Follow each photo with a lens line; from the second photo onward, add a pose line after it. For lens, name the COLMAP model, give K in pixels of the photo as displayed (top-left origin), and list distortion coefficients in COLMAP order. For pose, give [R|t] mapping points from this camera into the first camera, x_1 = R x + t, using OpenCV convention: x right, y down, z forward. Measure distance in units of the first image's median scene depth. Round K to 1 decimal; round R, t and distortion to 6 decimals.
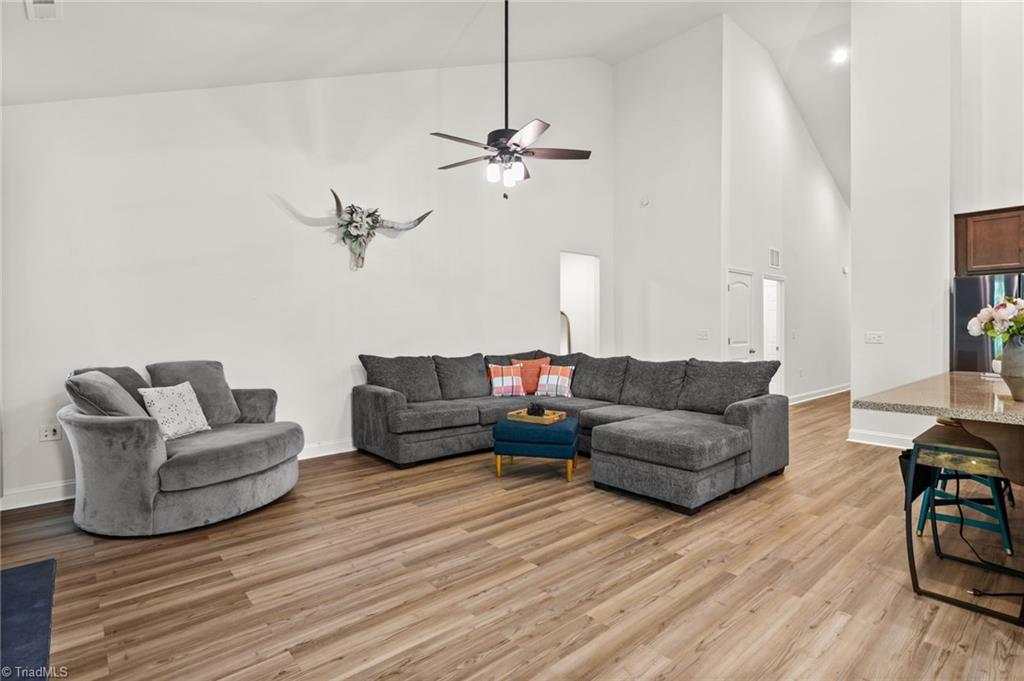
lens RADIAL K [[503.1, 0, 510.5], [0, 503.1, 337.8], [0, 0, 1]] dist [-0.001185, -0.002248]
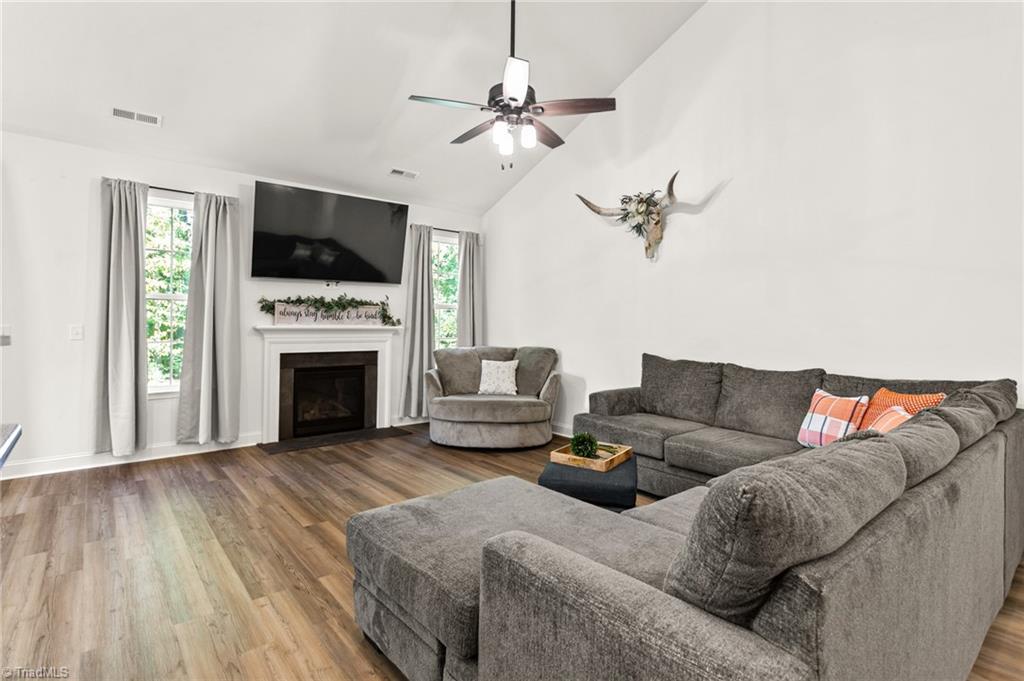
lens RADIAL K [[503.1, 0, 503.7], [0, 503.1, 318.9], [0, 0, 1]] dist [-0.001185, -0.002248]
pose [[-0.029741, -0.010400, -0.999504, 1.135070], [-0.028504, 0.999548, -0.009553, -0.020296], [0.999151, 0.028206, -0.030024, 1.404333]]
